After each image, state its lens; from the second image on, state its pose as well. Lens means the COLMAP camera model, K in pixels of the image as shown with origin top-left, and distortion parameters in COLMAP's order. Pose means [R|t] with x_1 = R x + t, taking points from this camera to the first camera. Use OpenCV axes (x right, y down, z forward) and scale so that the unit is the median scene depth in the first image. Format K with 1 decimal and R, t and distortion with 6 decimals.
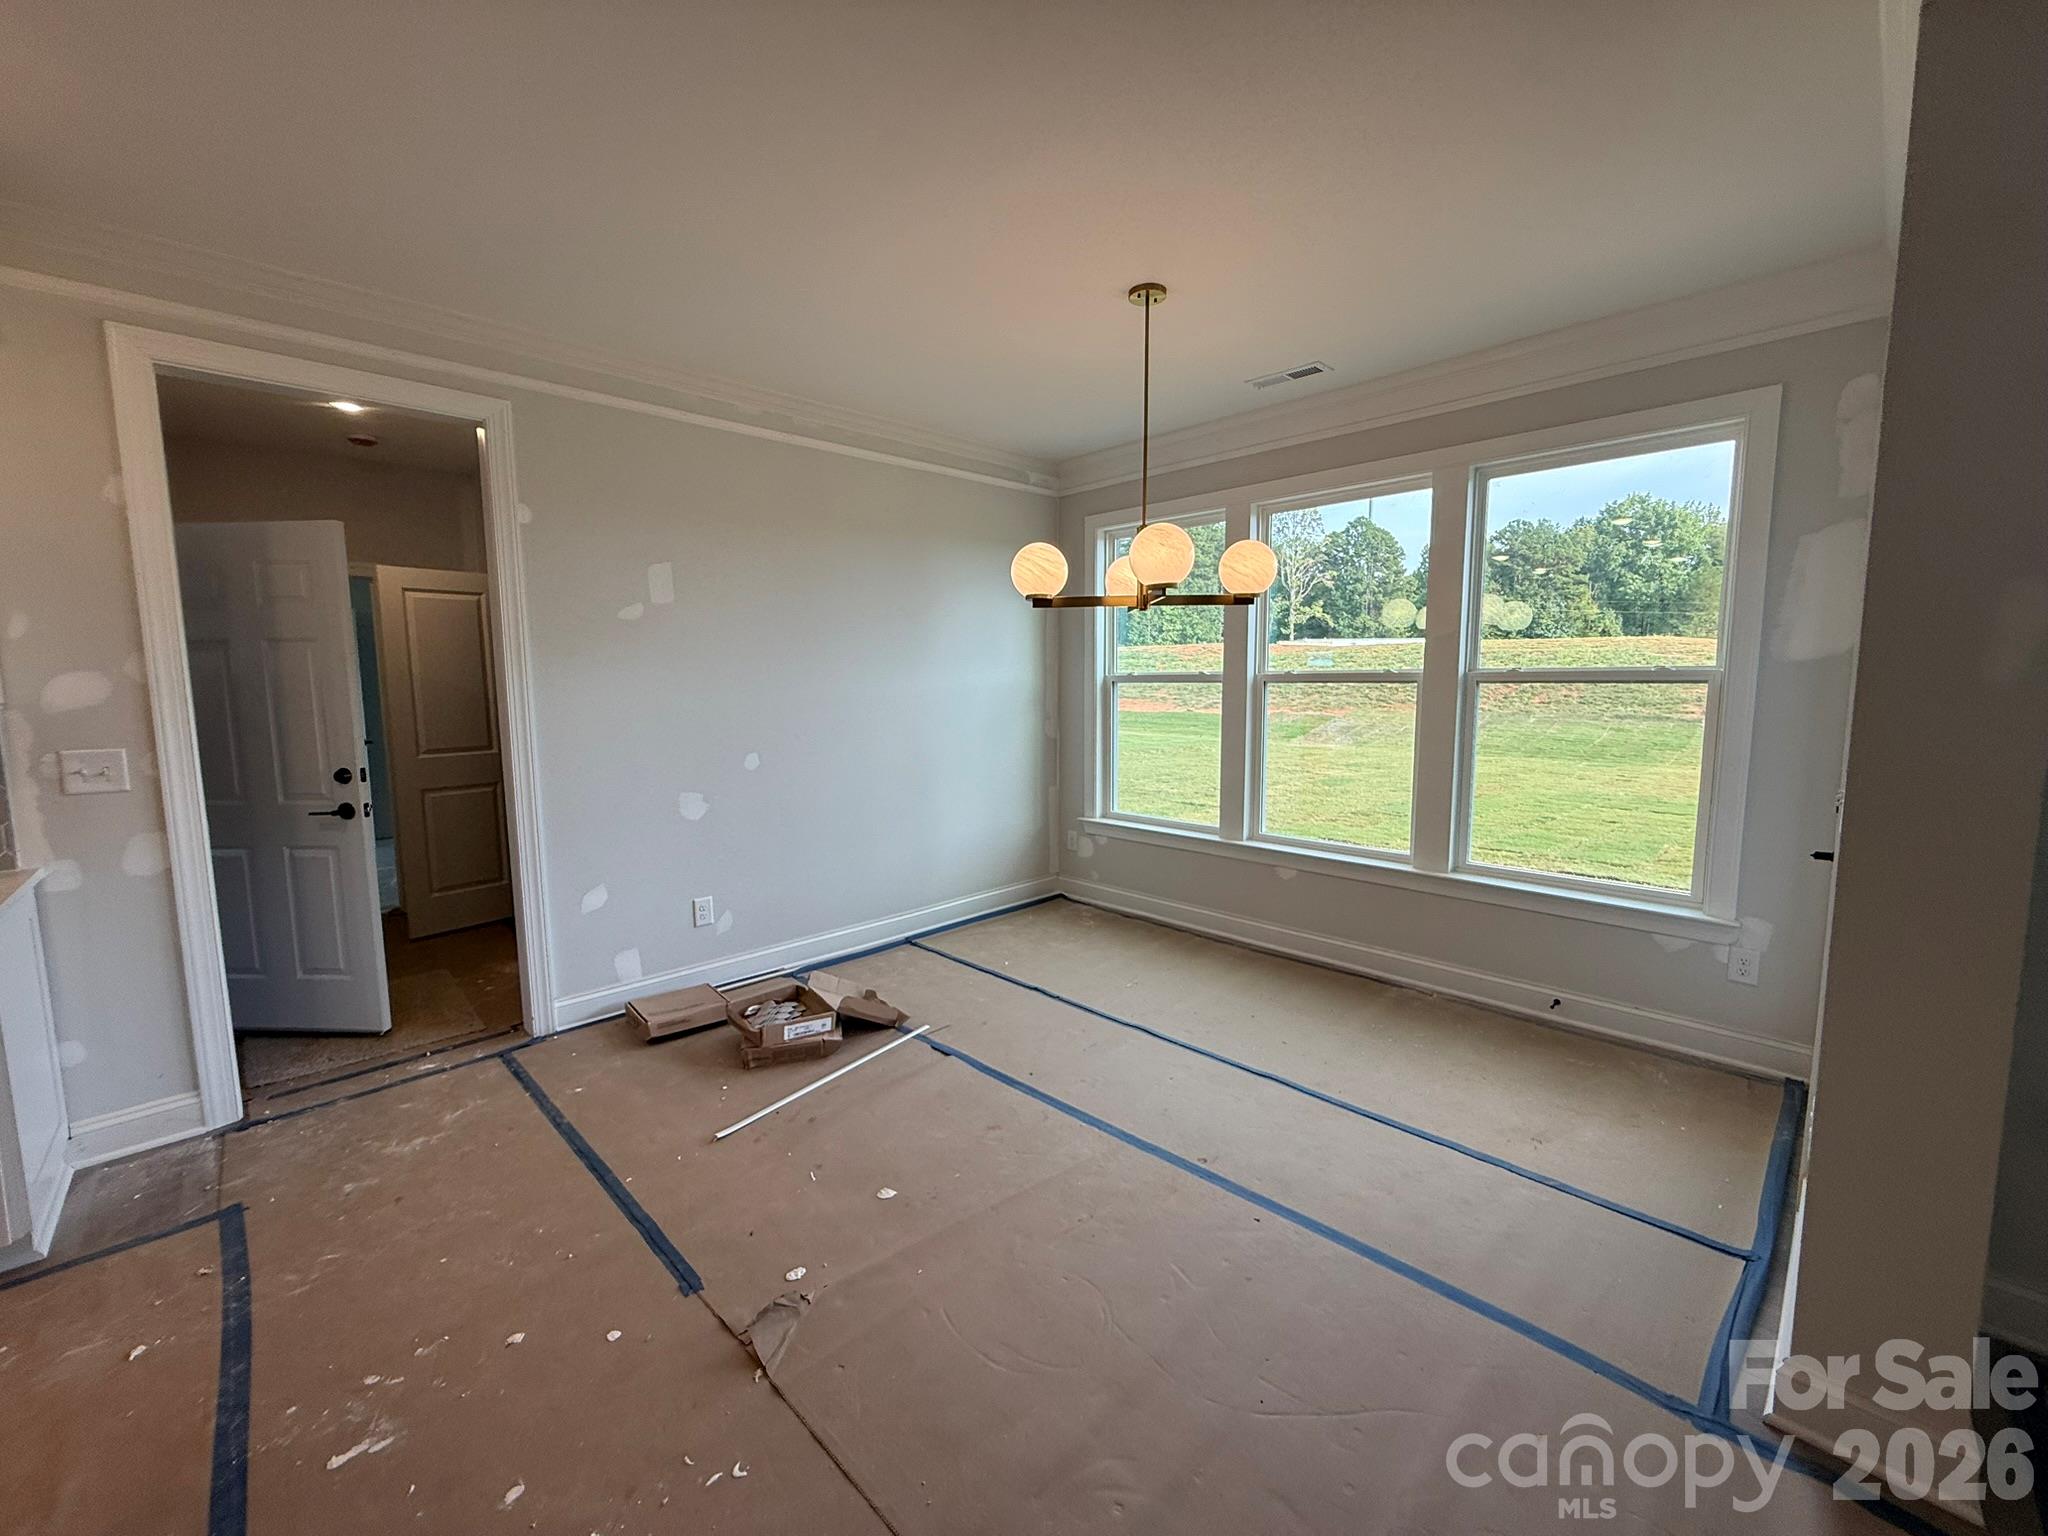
lens RADIAL K [[811.4, 0, 1021.6], [0, 811.4, 768.9], [0, 0, 1]] dist [-0.000621, 0.000577]
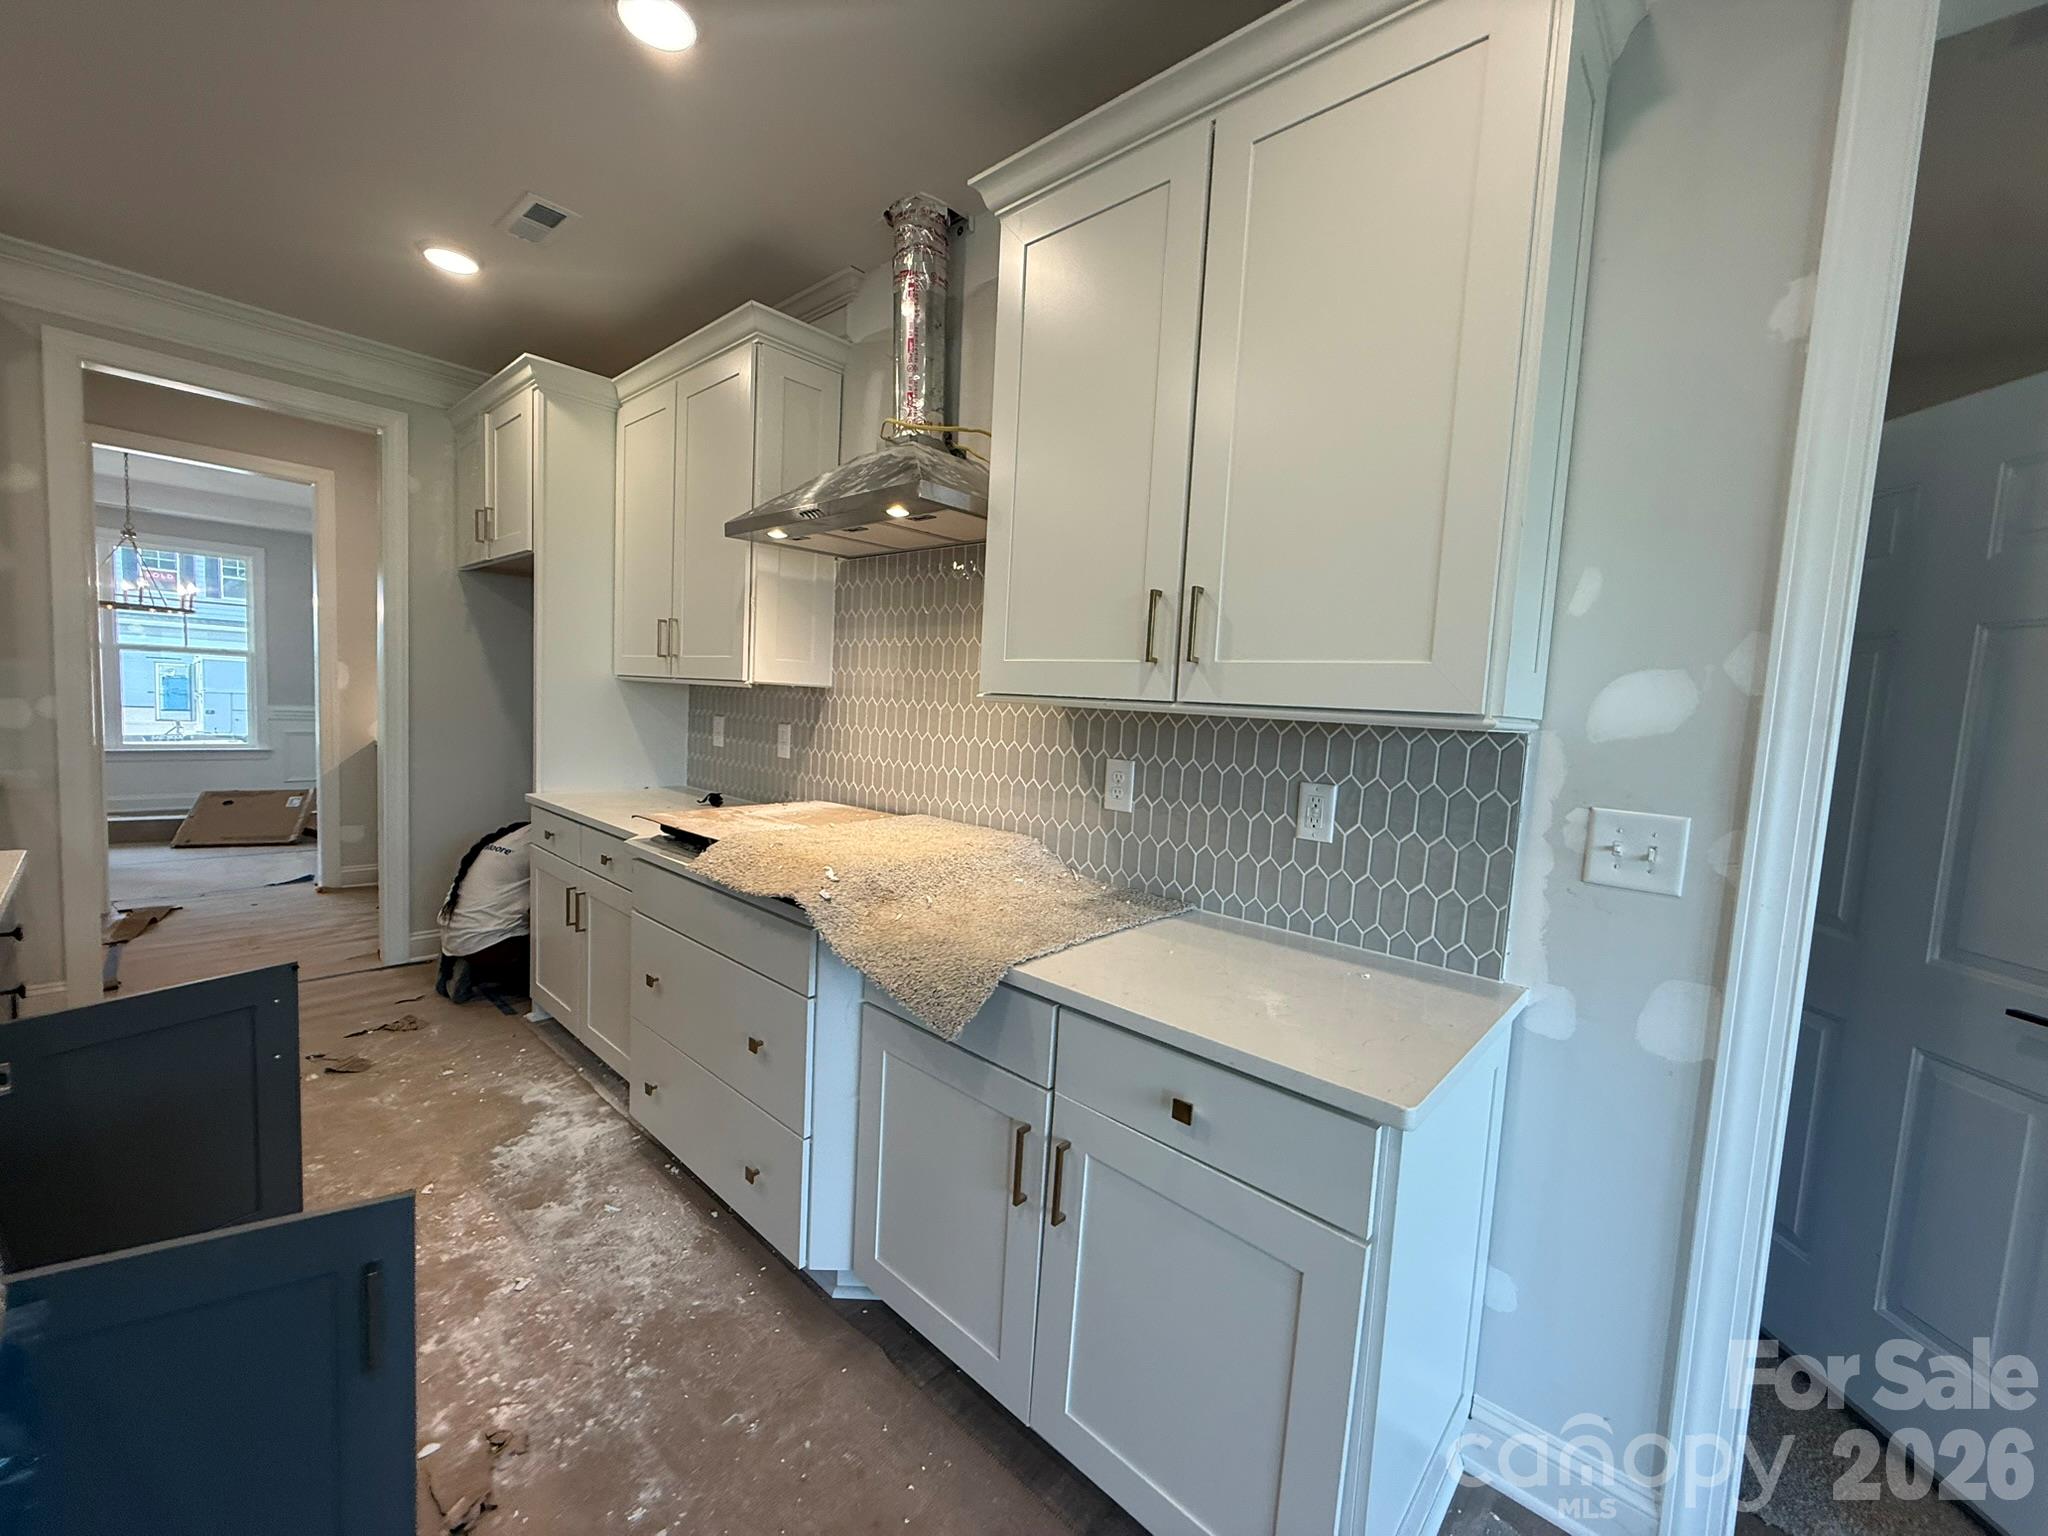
lens RADIAL K [[811.4, 0, 1031.7], [0, 811.4, 767.5], [0, 0, 1]] dist [-0.000621, 0.000577]
pose [[0.067131, 0.093866, -0.993319, -0.348002], [-0.164863, 0.982923, 0.081742, -0.016649], [0.984029, 0.158275, 0.081460, 0.301169]]
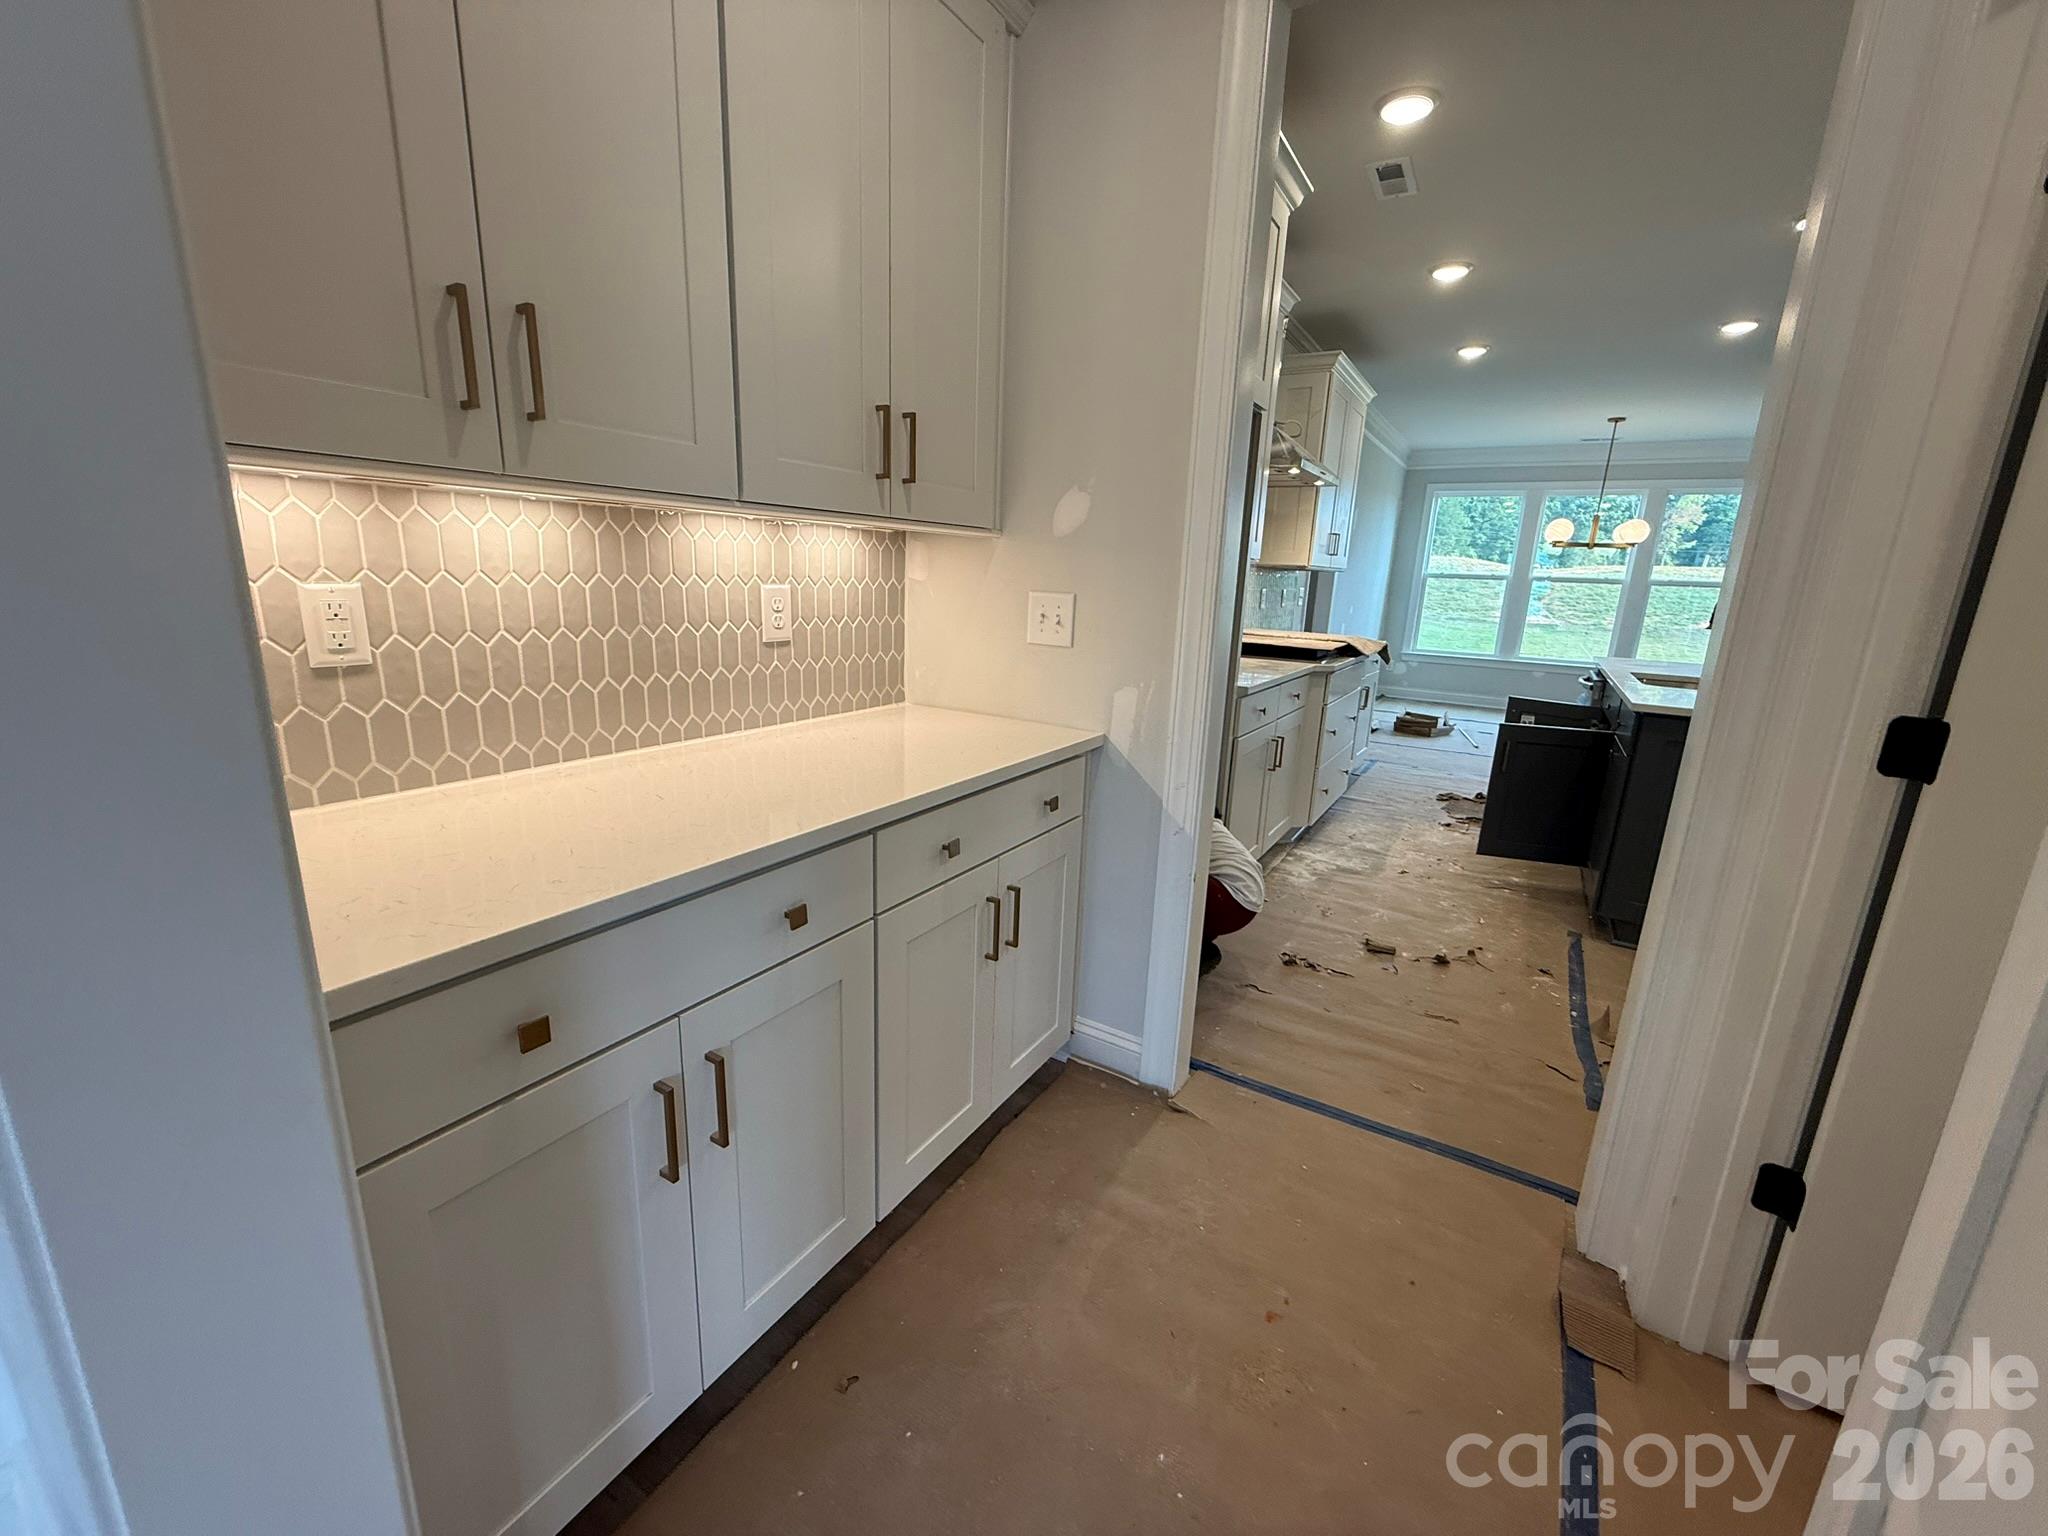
lens RADIAL K [[811.4, 0, 1016.0], [0, 811.4, 765.9], [0, 0, 1]] dist [-0.000621, 0.000577]
pose [[0.969637, -0.011669, 0.244270, -1.460261], [-0.019093, 0.992200, 0.123188, 0.128231], [-0.243802, -0.124111, 0.961851, -0.702658]]
